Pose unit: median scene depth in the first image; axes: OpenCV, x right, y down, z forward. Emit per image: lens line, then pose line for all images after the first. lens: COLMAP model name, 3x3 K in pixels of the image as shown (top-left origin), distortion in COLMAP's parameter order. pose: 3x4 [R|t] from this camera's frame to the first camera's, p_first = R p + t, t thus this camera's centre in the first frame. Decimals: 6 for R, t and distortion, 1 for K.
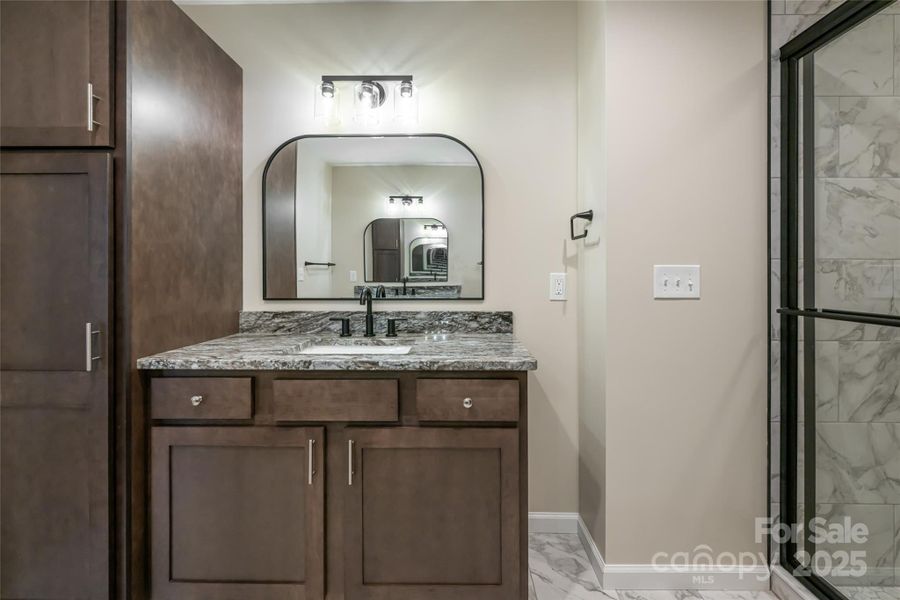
lens RADIAL K [[402.4, 0, 442.6], [0, 402.4, 274.5], [0, 0, 1]] dist [0.010508, -0.000441]
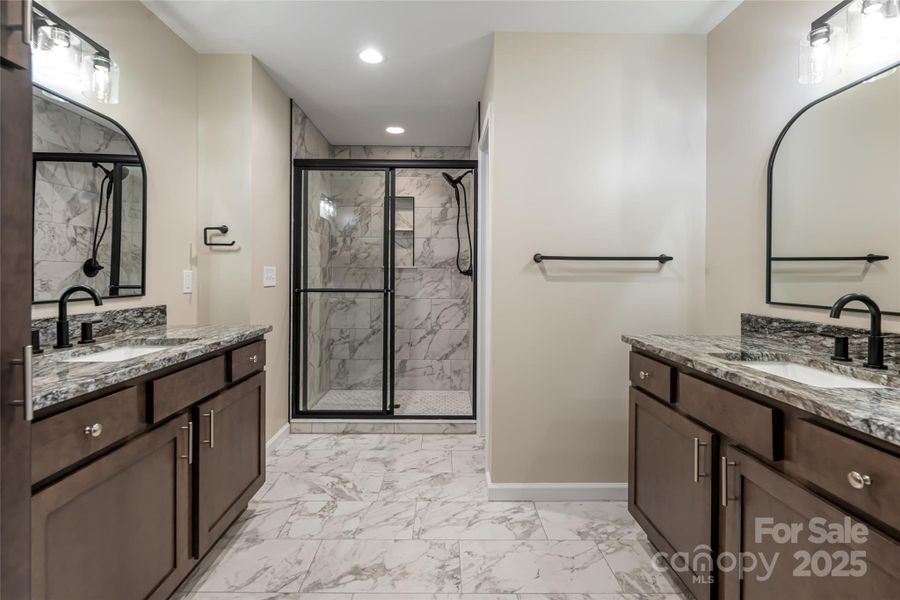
lens RADIAL K [[407.5, 0, 452.2], [0, 407.5, 280.0], [0, 0, 1]] dist [0.001125, 0.000149]
pose [[-0.047445, -0.011591, 0.998807, -1.040630], [0.008493, 0.999892, 0.012007, 0.017104], [-0.998838, 0.009052, -0.047342, 0.271426]]
